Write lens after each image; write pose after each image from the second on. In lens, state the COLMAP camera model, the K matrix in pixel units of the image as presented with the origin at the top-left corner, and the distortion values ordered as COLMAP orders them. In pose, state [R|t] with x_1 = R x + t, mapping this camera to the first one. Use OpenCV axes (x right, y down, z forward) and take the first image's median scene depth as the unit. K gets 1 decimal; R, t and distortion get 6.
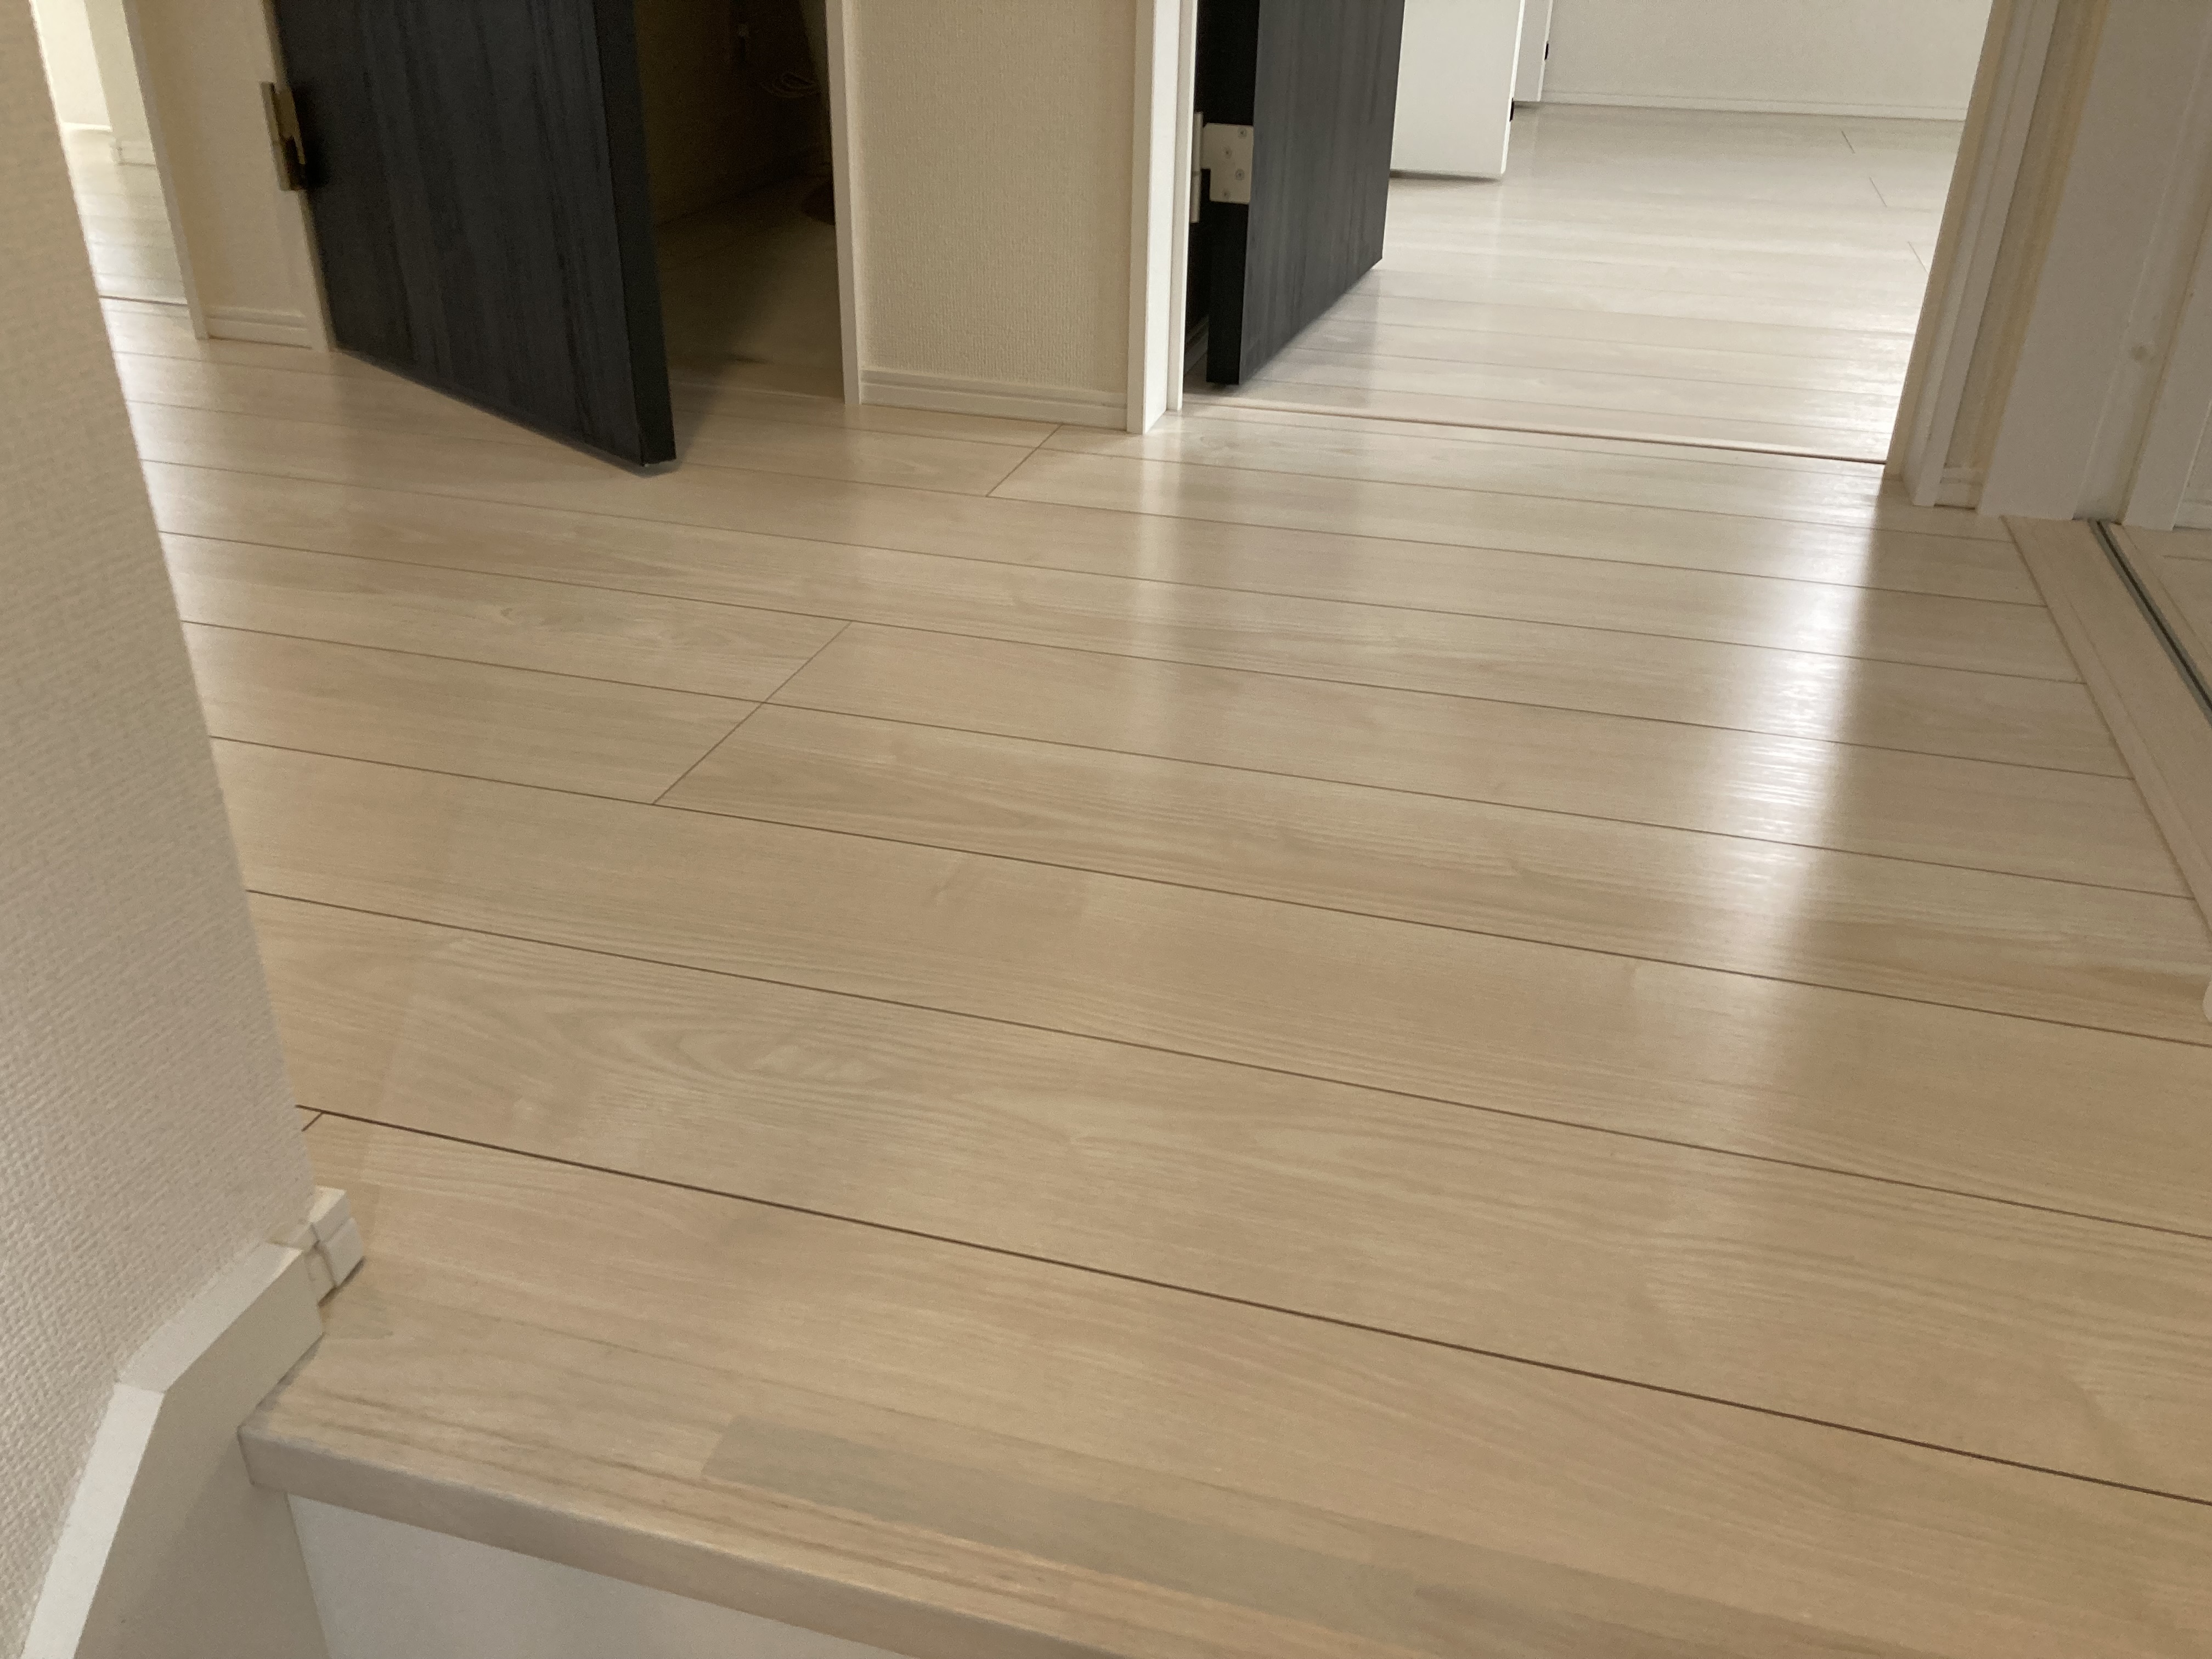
lens RADIAL K [[1844.7, 0, 1108.6], [0, 1844.7, 826.9], [0, 0, 1]] dist [0.035702, -0.052996]
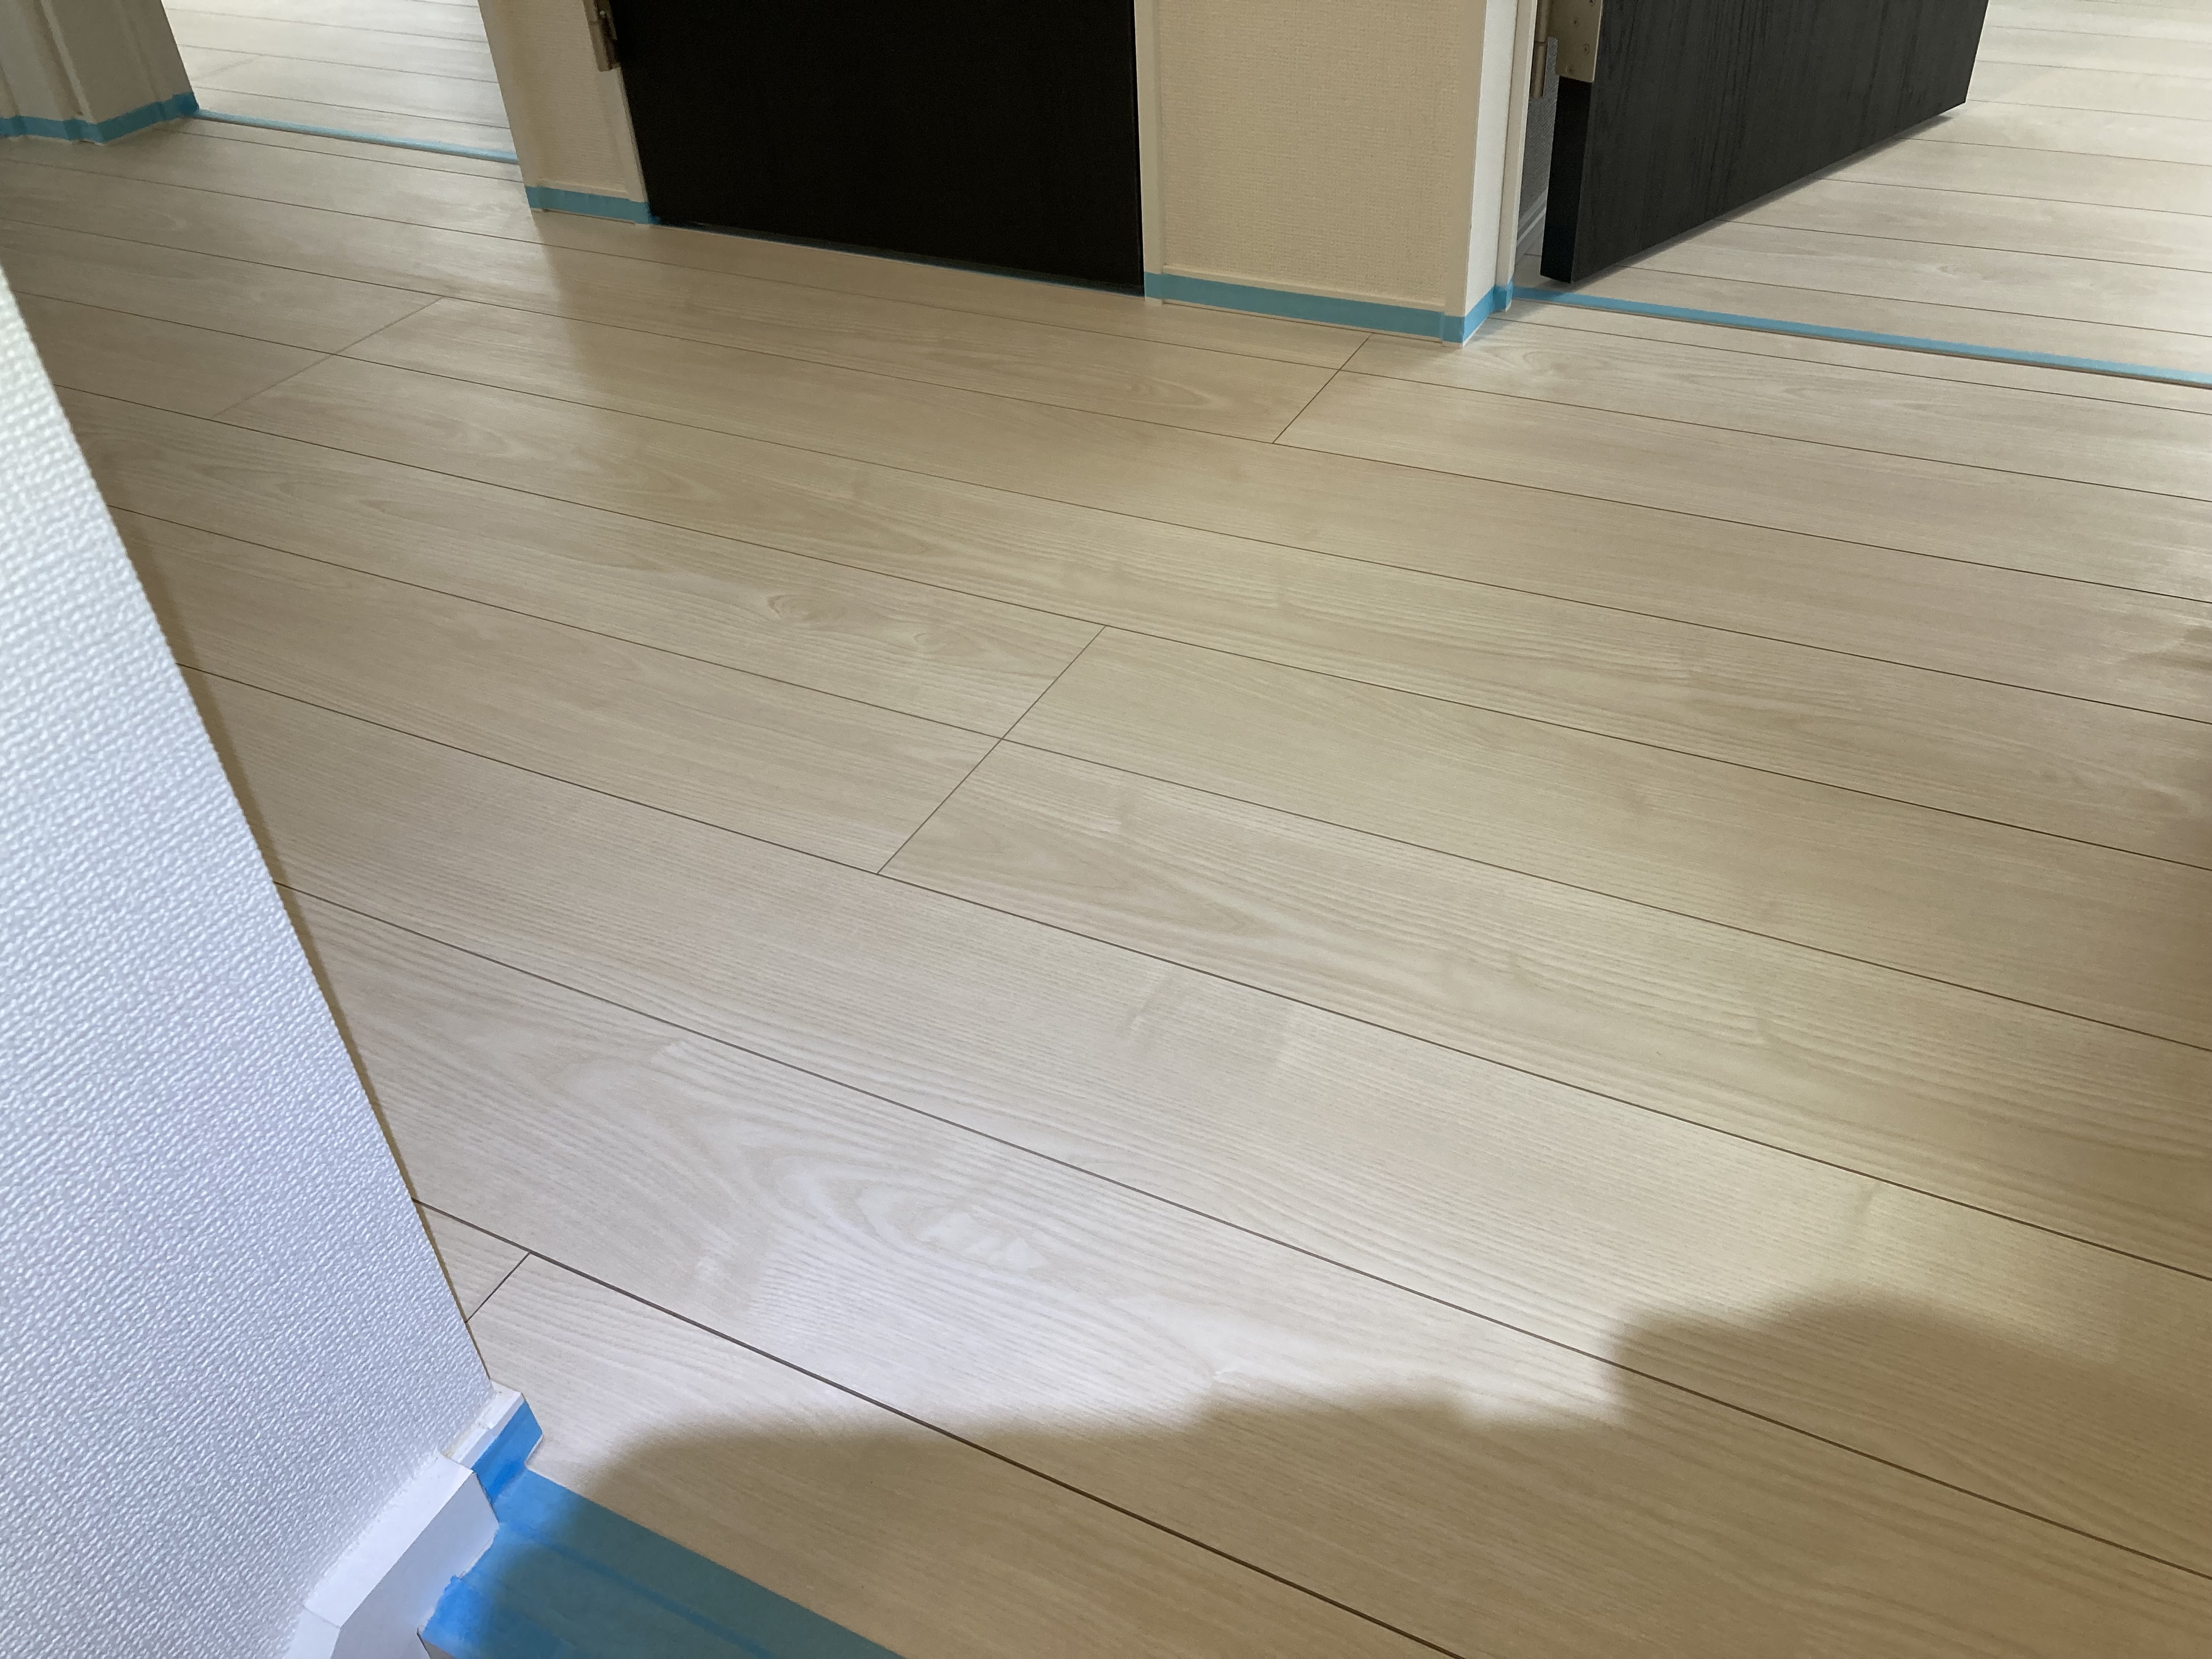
lens RADIAL K [[1844.7, 0, 1088.9], [0, 1844.7, 827.2], [0, 0, 1]] dist [0.035702, -0.052996]
pose [[0.975275, 0.066880, -0.210631, 0.064098], [-0.029093, 0.983668, 0.177628, -0.183351], [0.219070, -0.167108, 0.961292, 0.051167]]
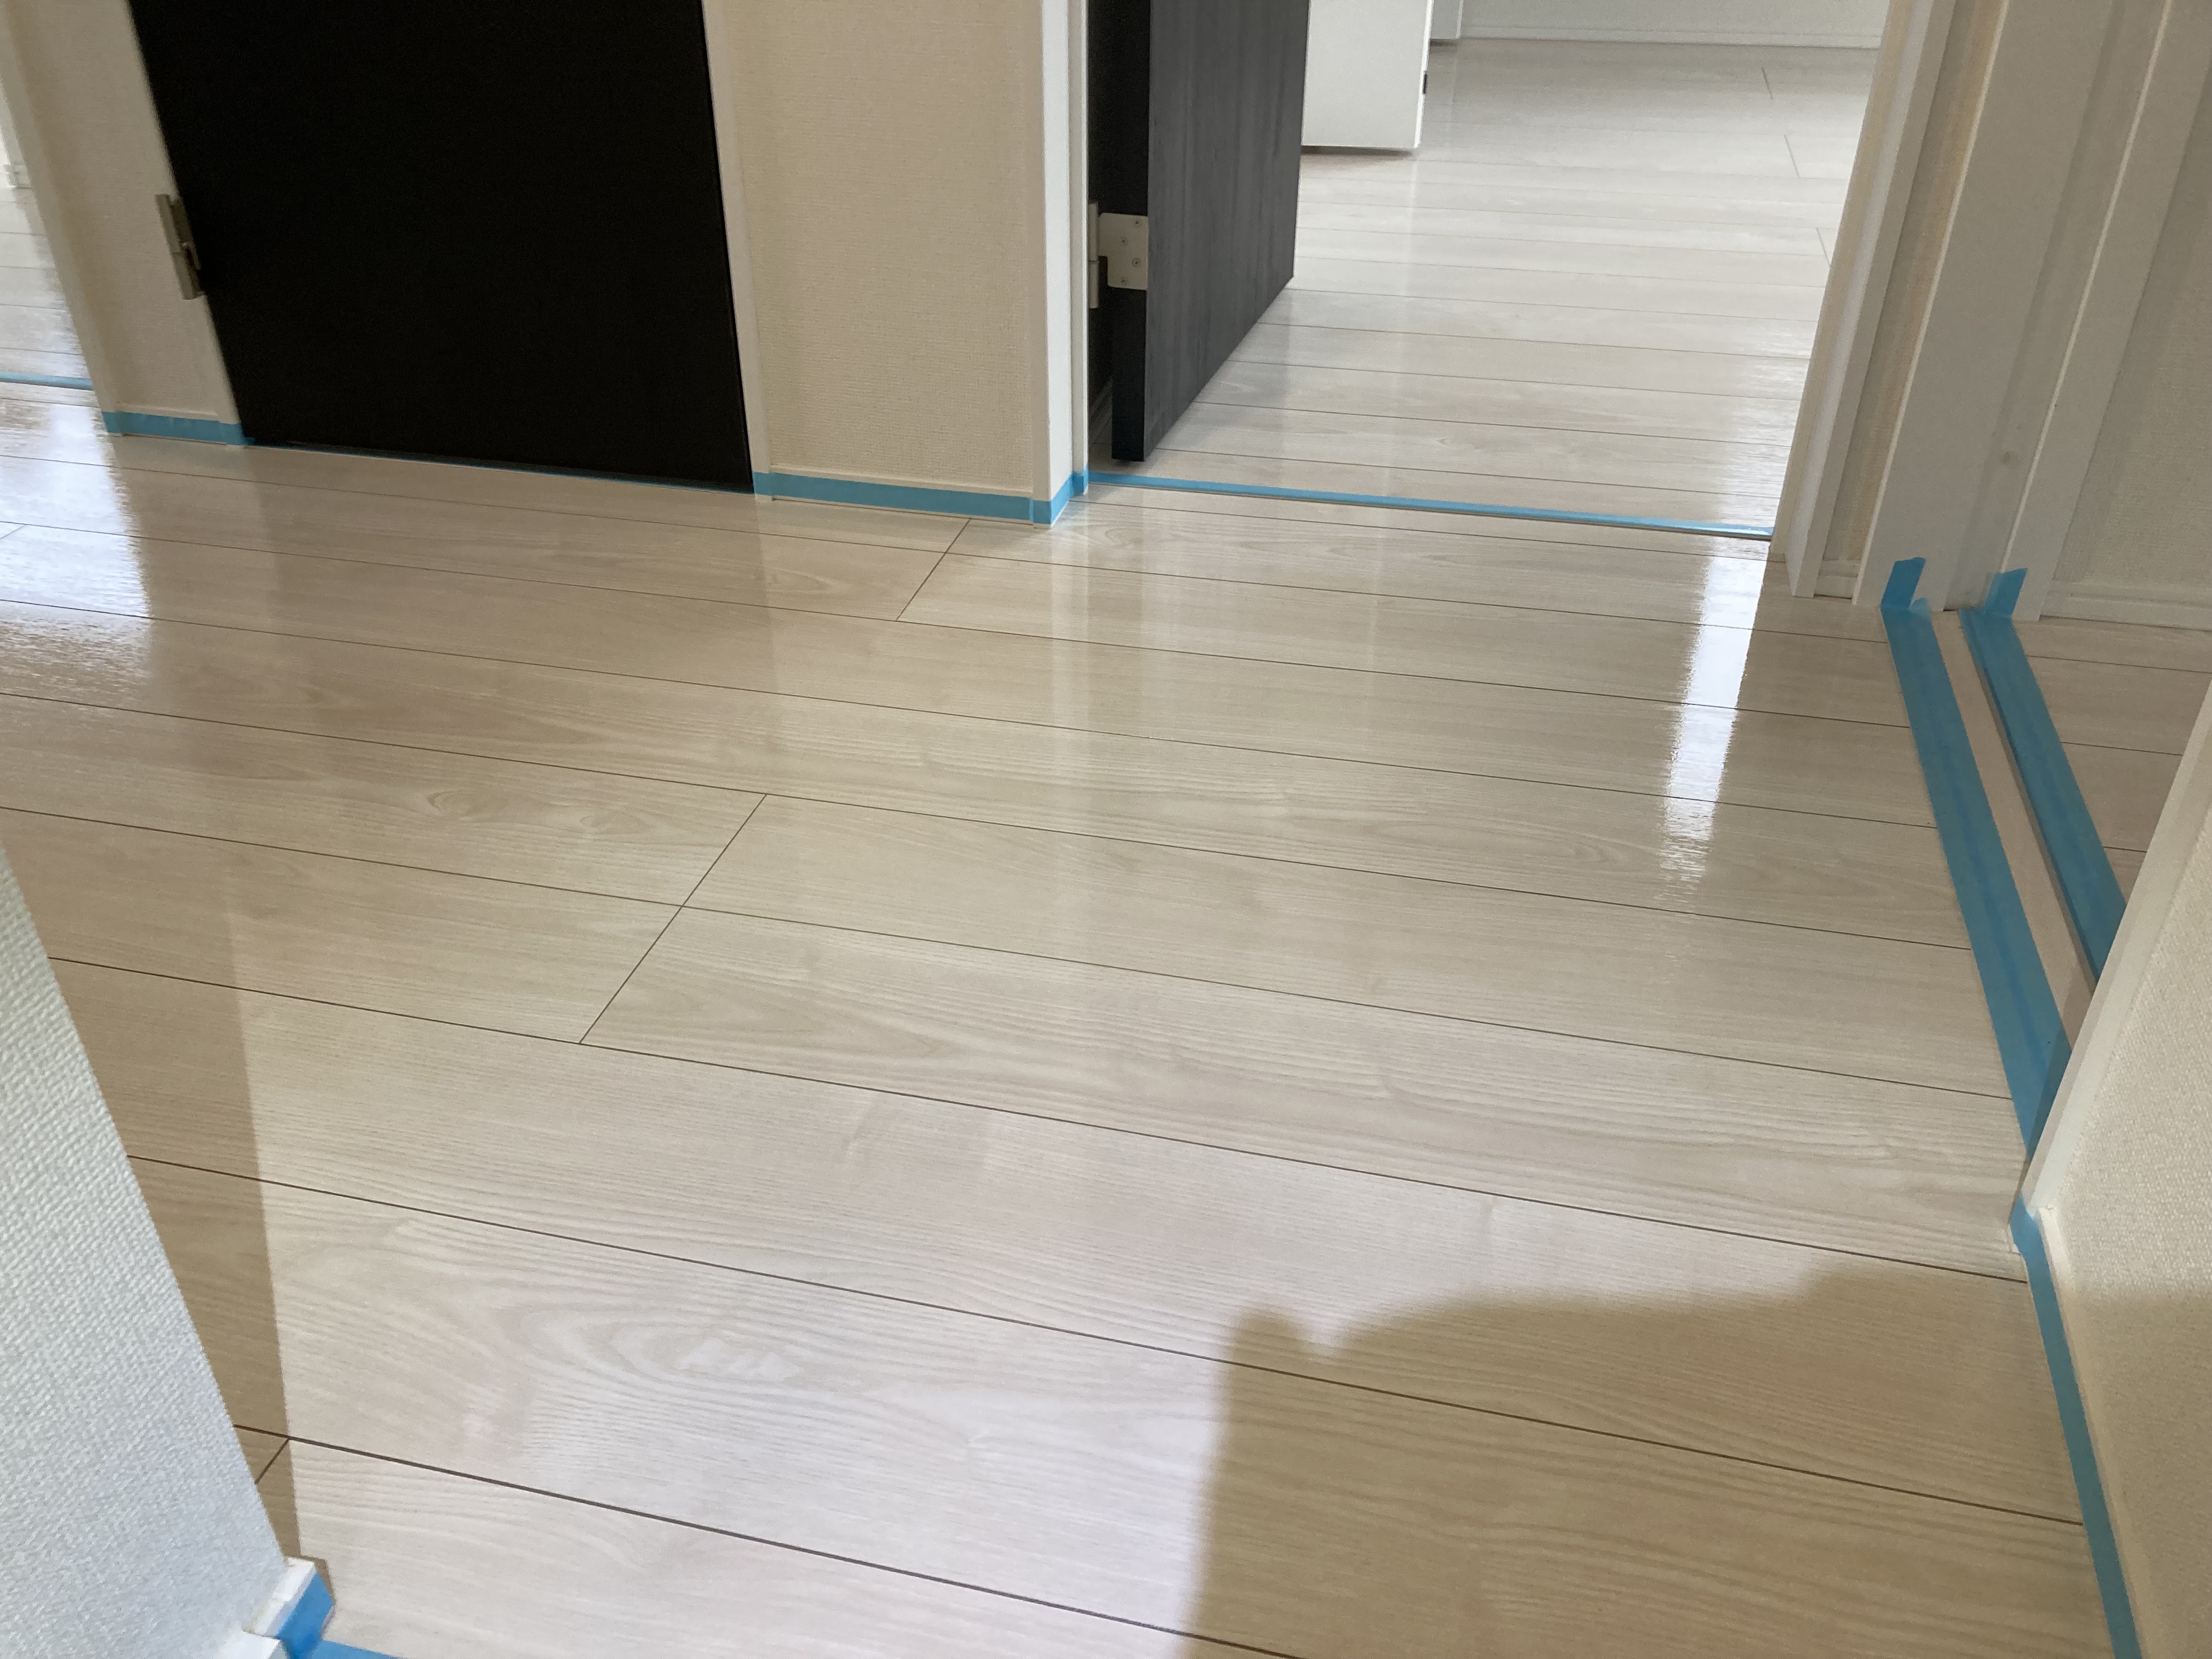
lens RADIAL K [[1844.7, 0, 1093.5], [0, 1844.7, 827.6], [0, 0, 1]] dist [0.035702, -0.052996]
pose [[0.999220, -0.038341, 0.009446, 0.035418], [0.037392, 0.995611, 0.085790, -0.179950], [-0.012694, -0.085370, 0.996268, -0.043967]]
